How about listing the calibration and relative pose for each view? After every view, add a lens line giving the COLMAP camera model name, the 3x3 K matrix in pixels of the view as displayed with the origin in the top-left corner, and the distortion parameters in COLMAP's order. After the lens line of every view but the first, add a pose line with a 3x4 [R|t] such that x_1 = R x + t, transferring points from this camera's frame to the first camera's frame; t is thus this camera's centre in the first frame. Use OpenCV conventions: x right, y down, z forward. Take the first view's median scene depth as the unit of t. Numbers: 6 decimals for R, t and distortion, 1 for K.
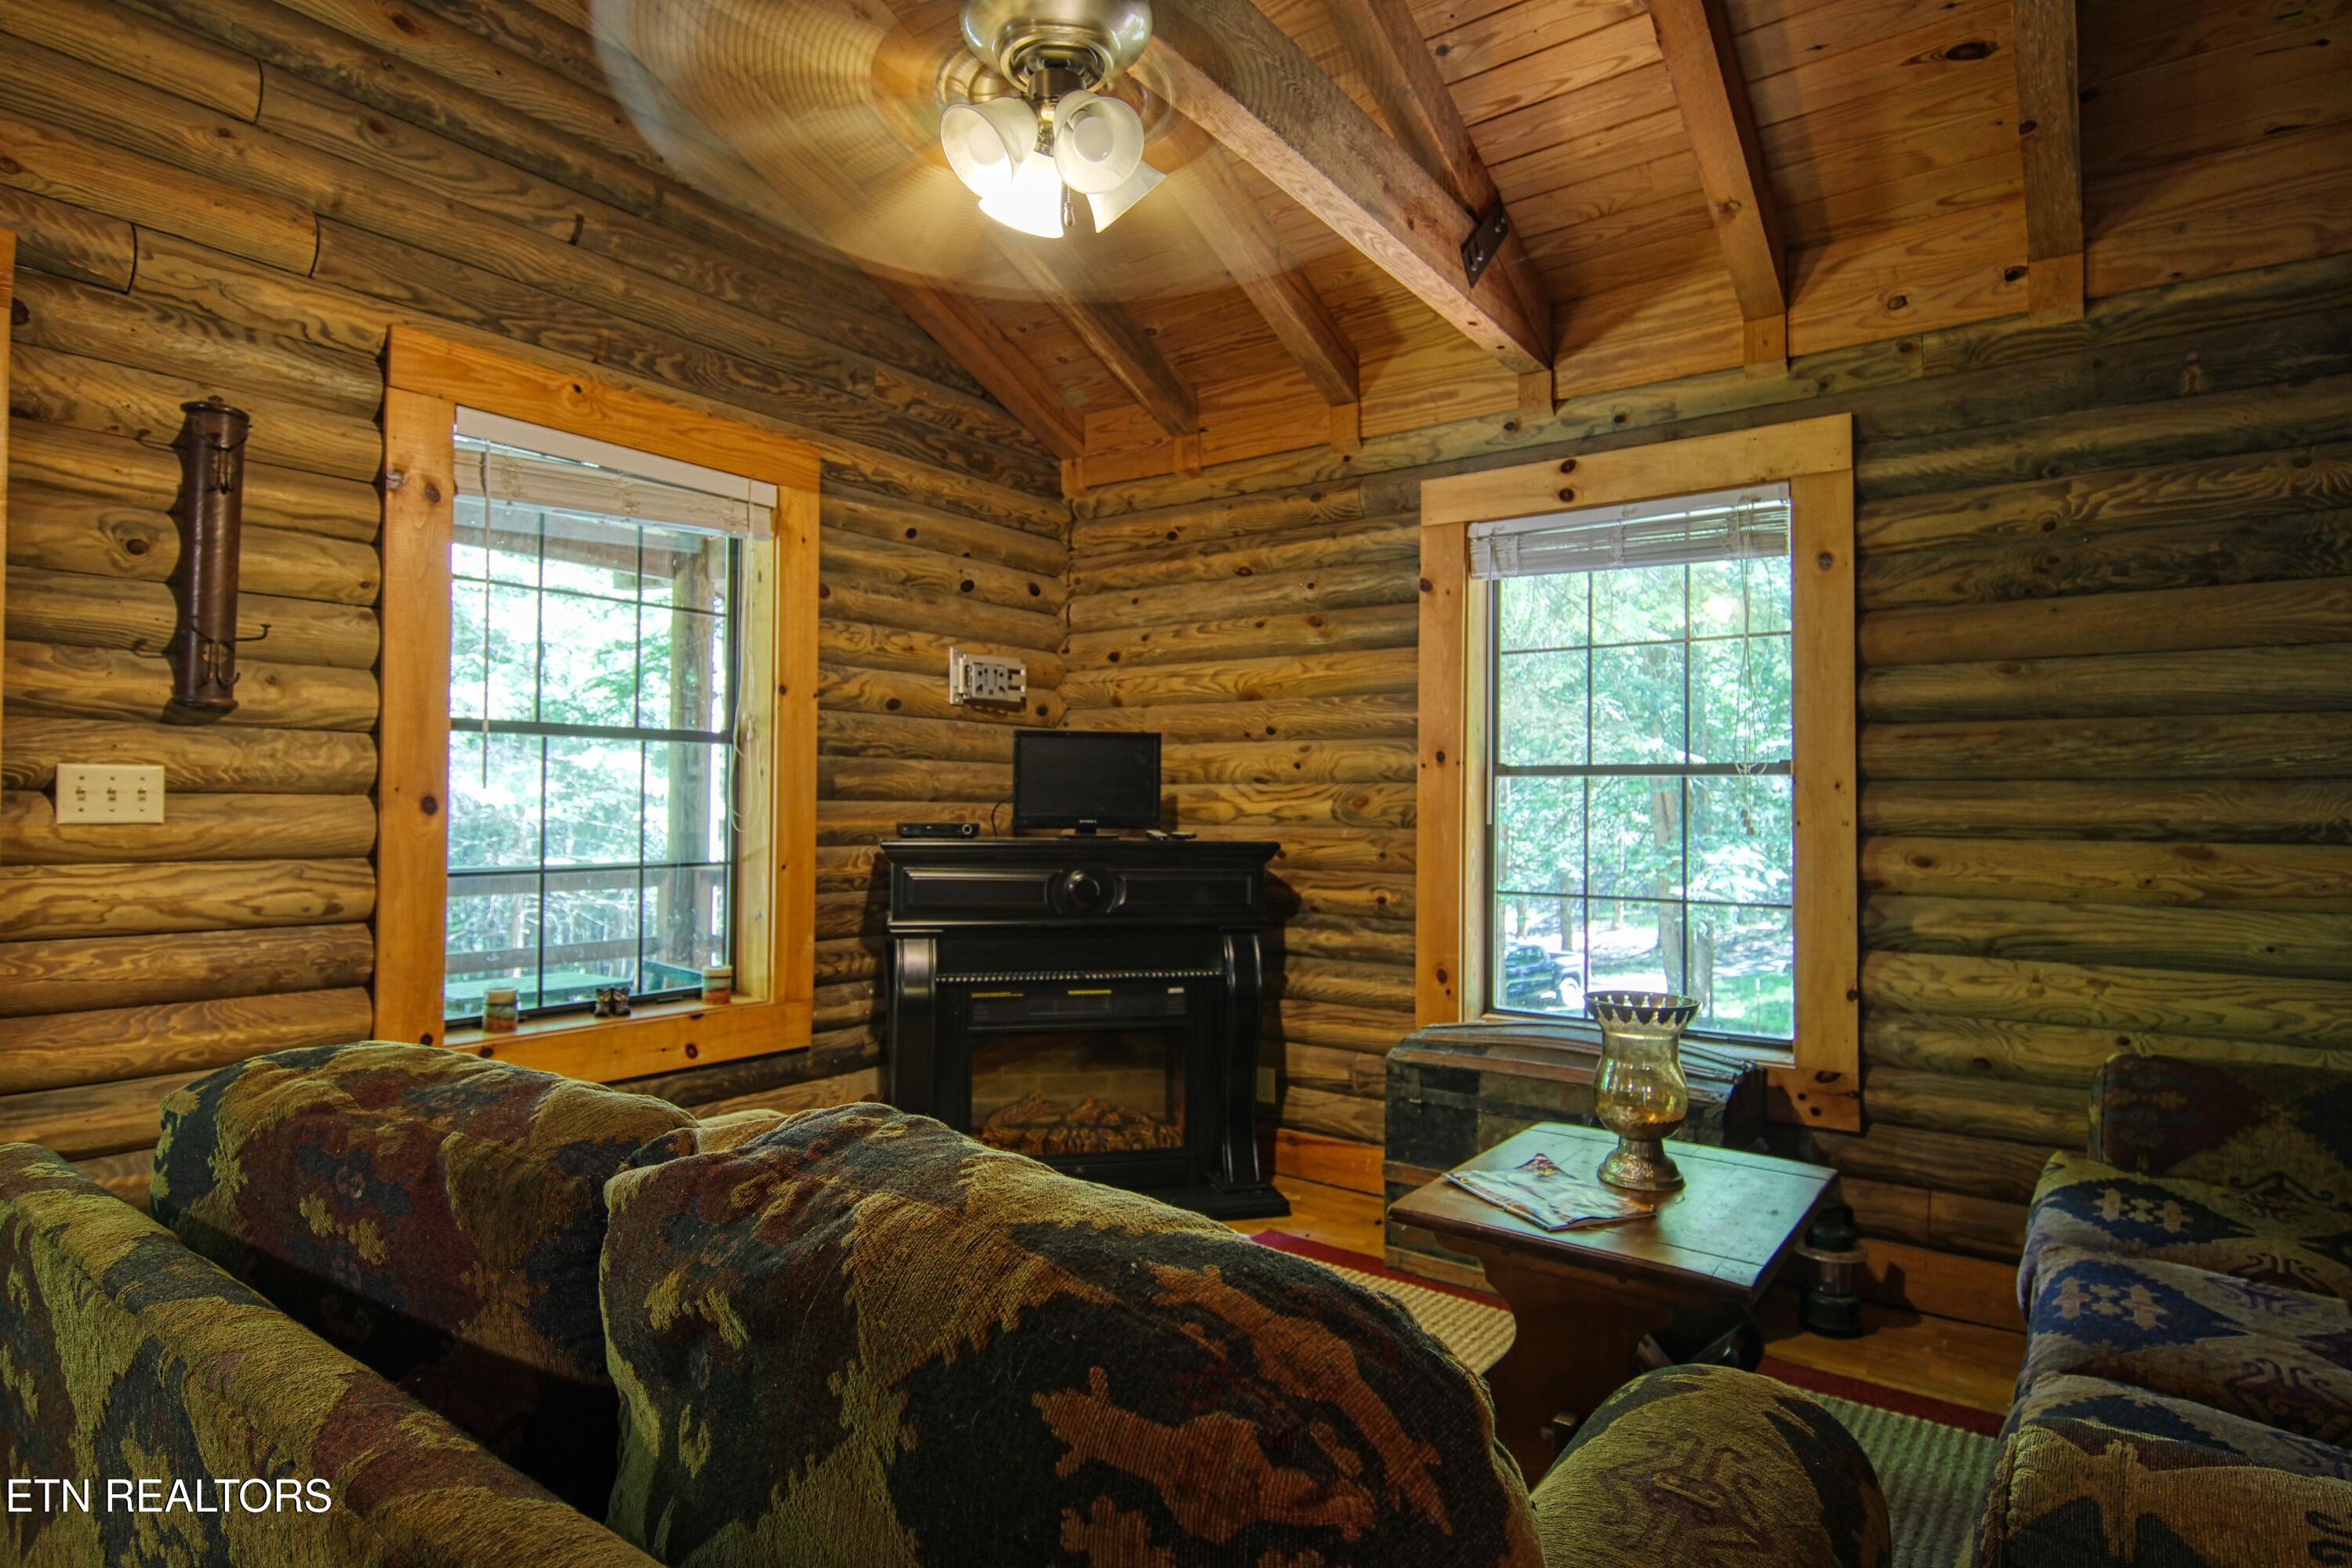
lens RADIAL K [[1256.4, 0, 1169.6], [0, 1256.4, 776.5], [0, 0, 1]] dist [0.008388, -0.007536]
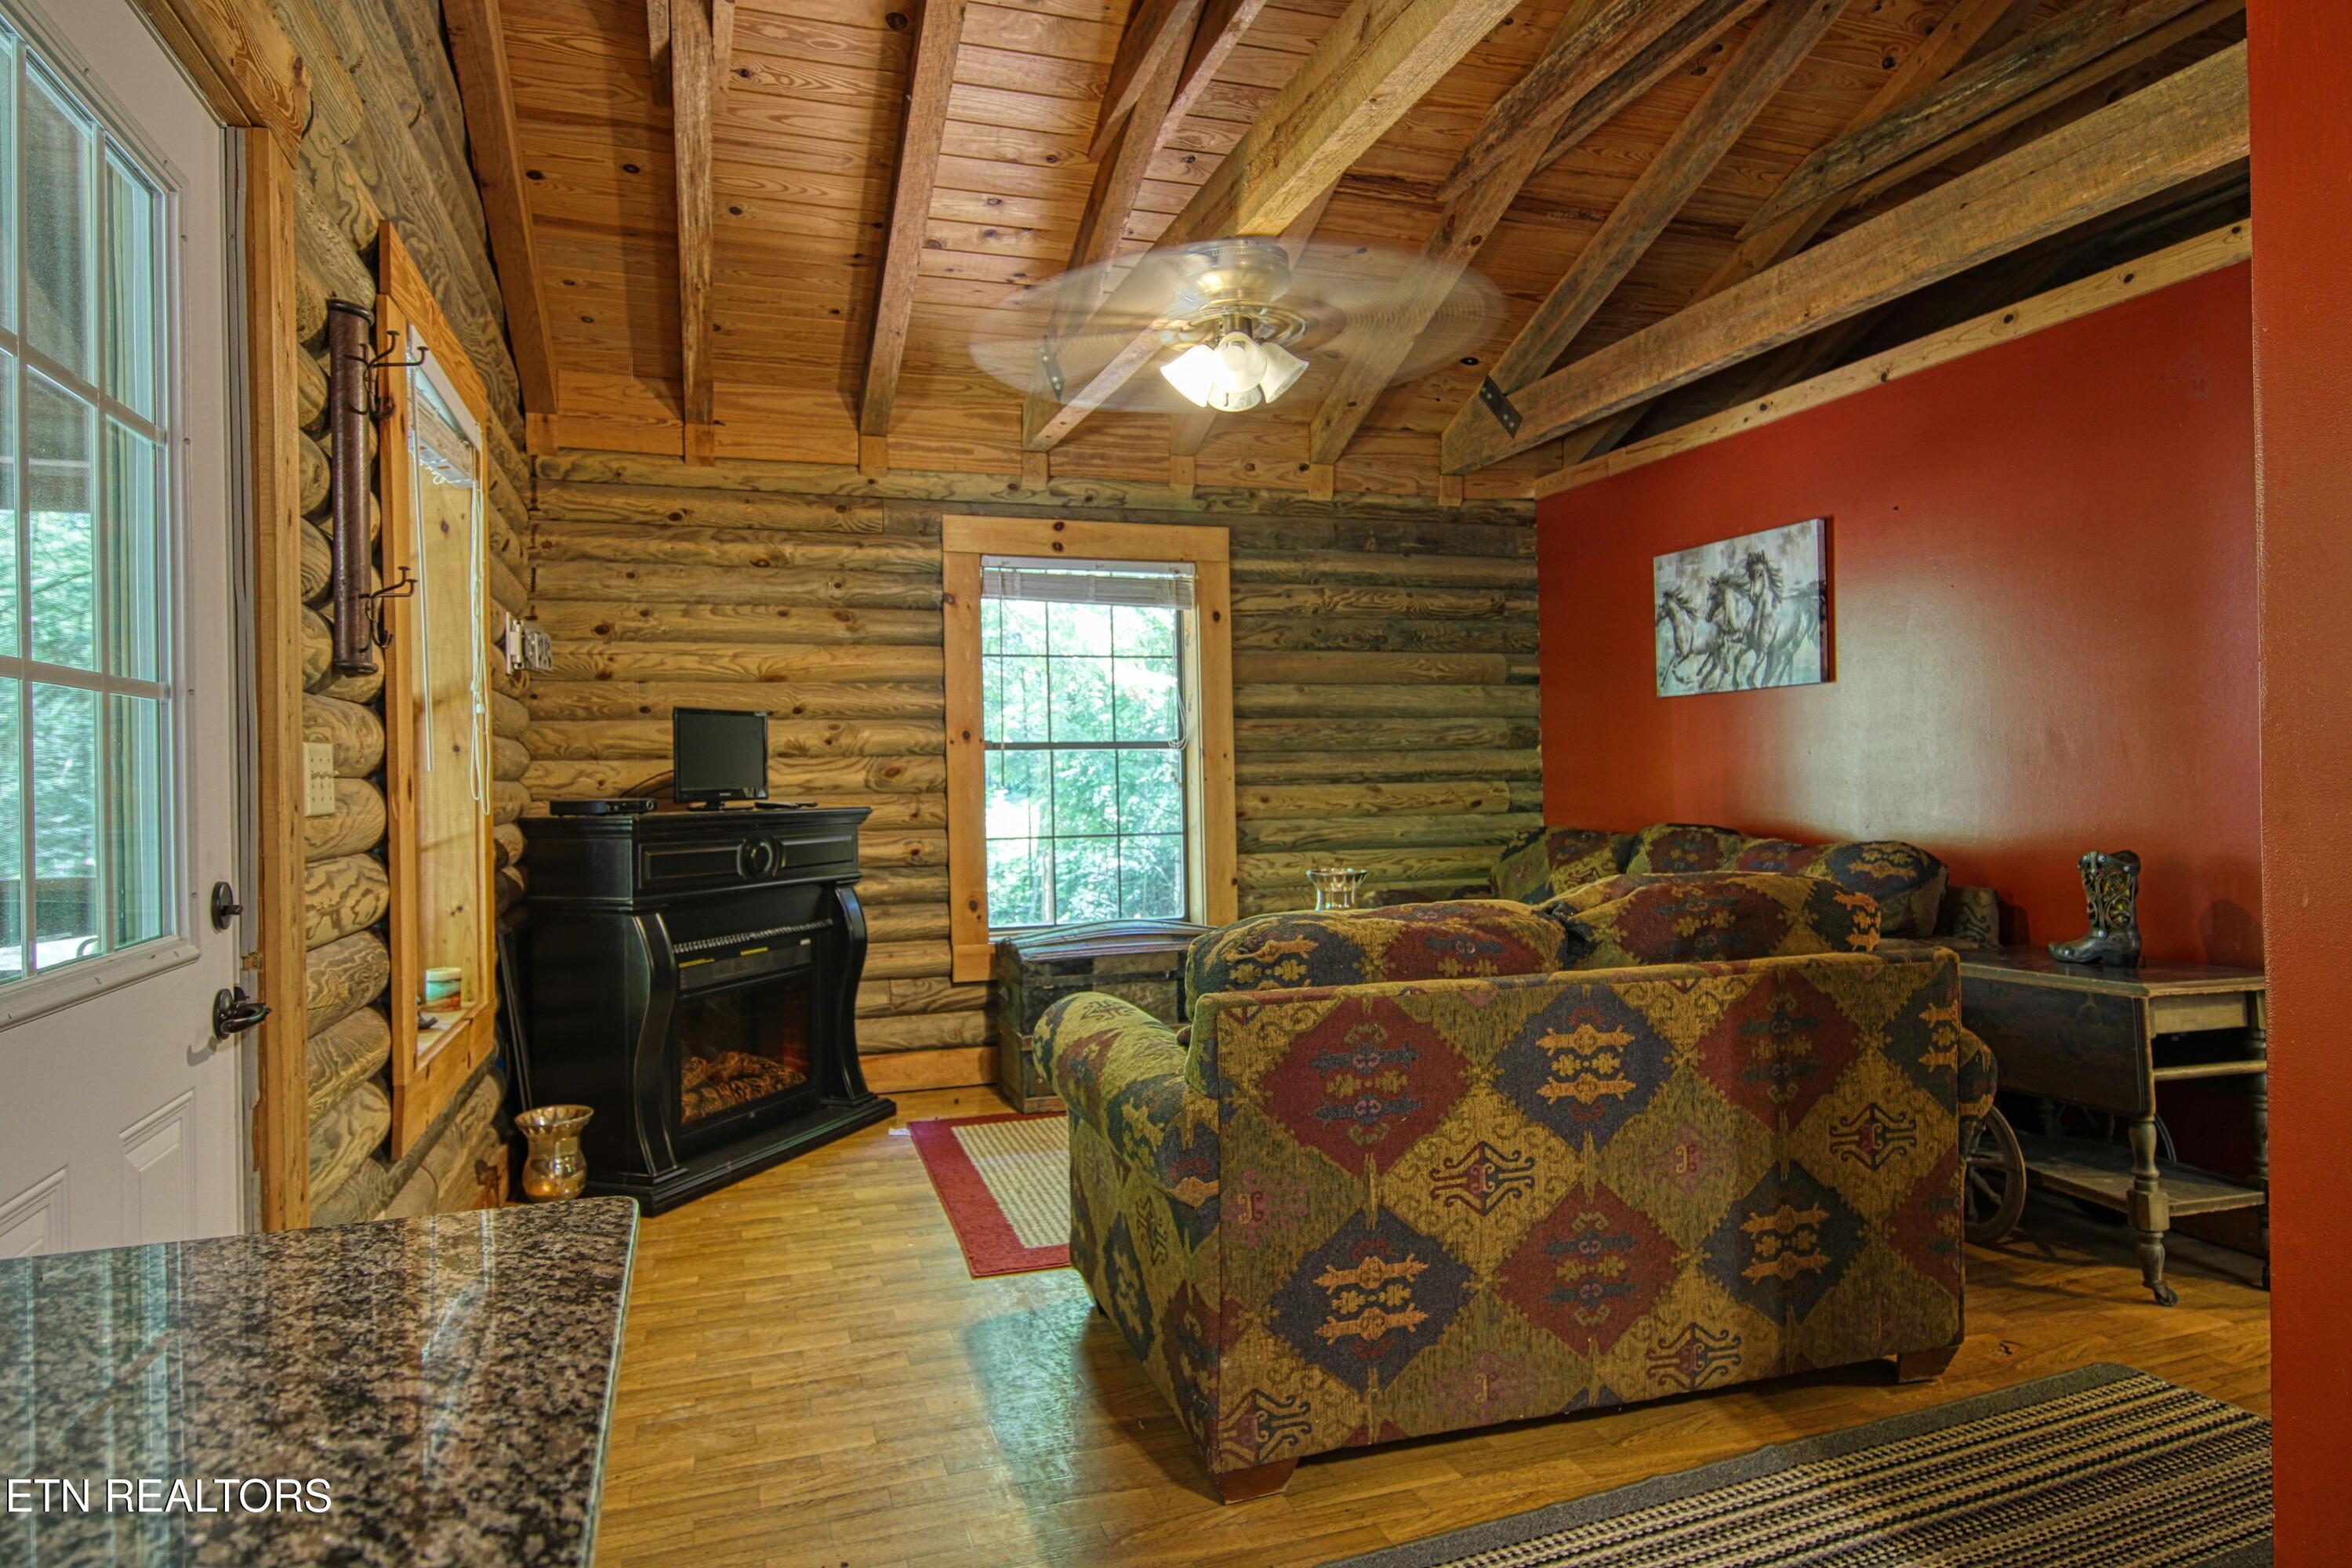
lens RADIAL K [[1376.3, 0, 1175.1], [0, 1376.3, 776.5], [0, 0, 1]] dist [0.001990, -0.003500]
pose [[0.569154, -0.020384, 0.821979, -0.986684], [0.002748, 0.999734, 0.022890, -0.006432], [-0.822227, -0.010769, 0.569058, 0.034964]]
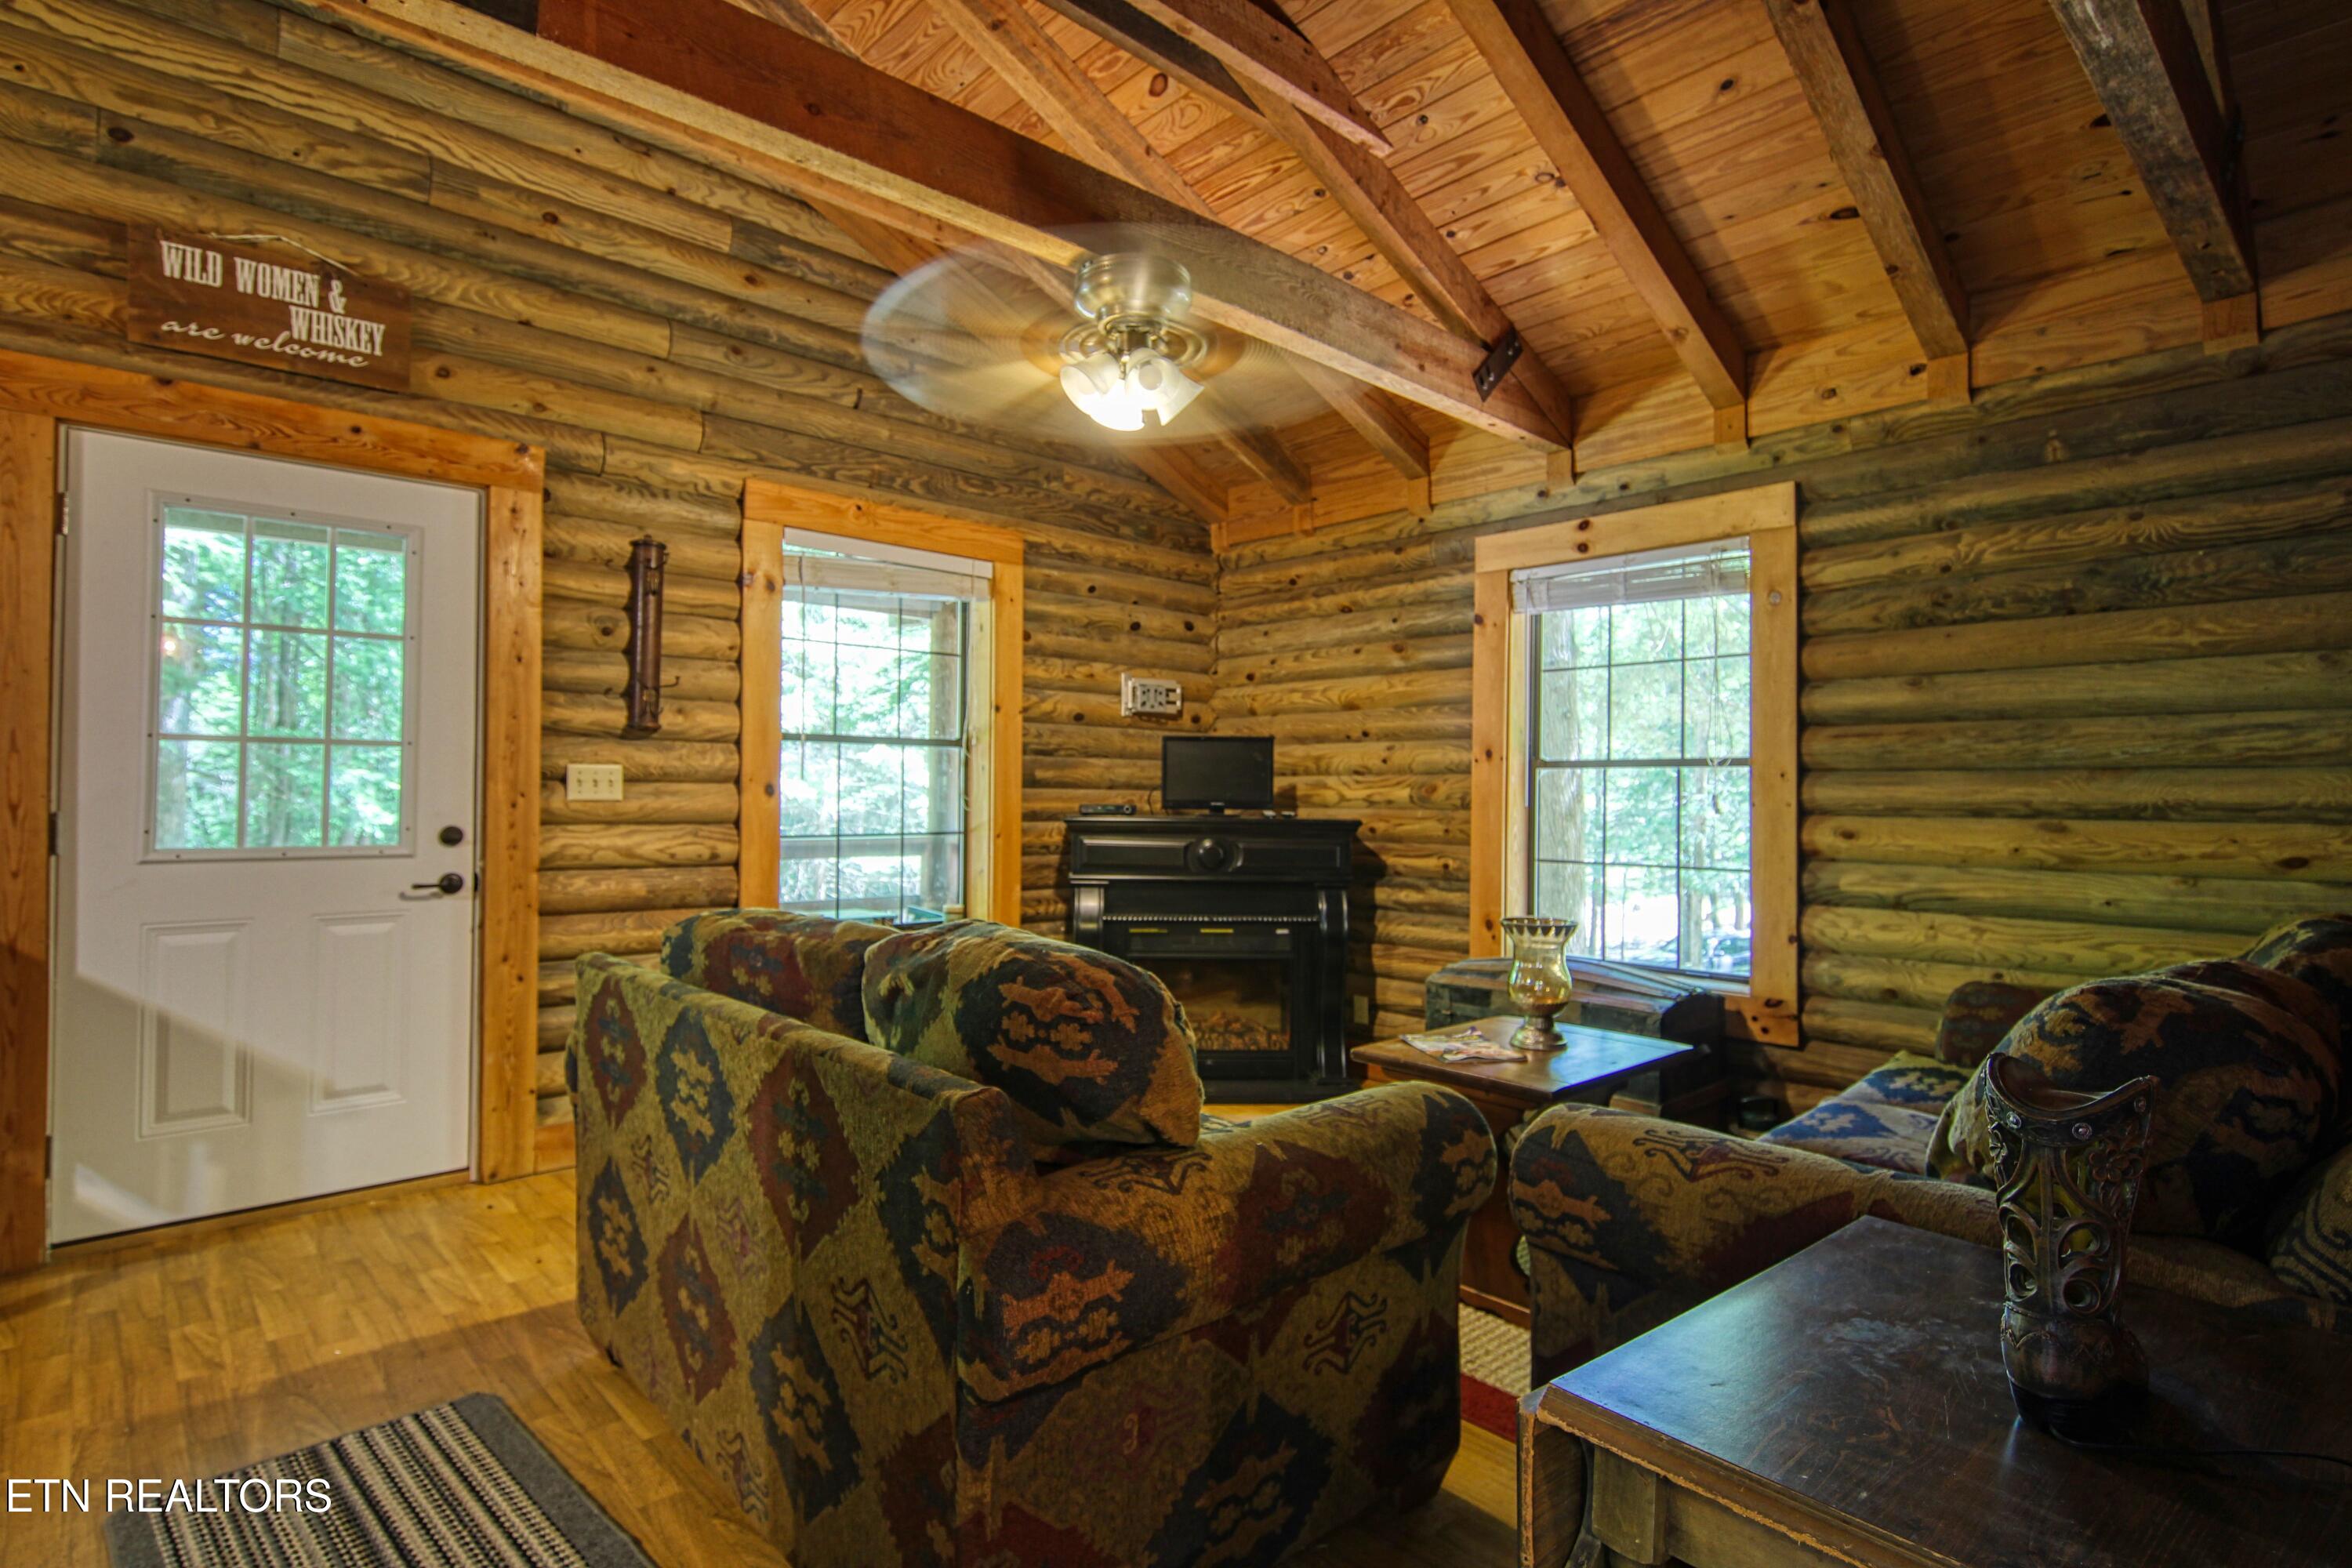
lens RADIAL K [[1180.3, 0, 1163.3], [0, 1180.3, 778.1], [0, 0, 1]] dist [0.006035, -0.008289]
pose [[0.981352, -0.002133, -0.192209, 0.146979], [0.003242, 0.999980, 0.005455, 0.001736], [0.192193, -0.005977, 0.981339, -0.295135]]
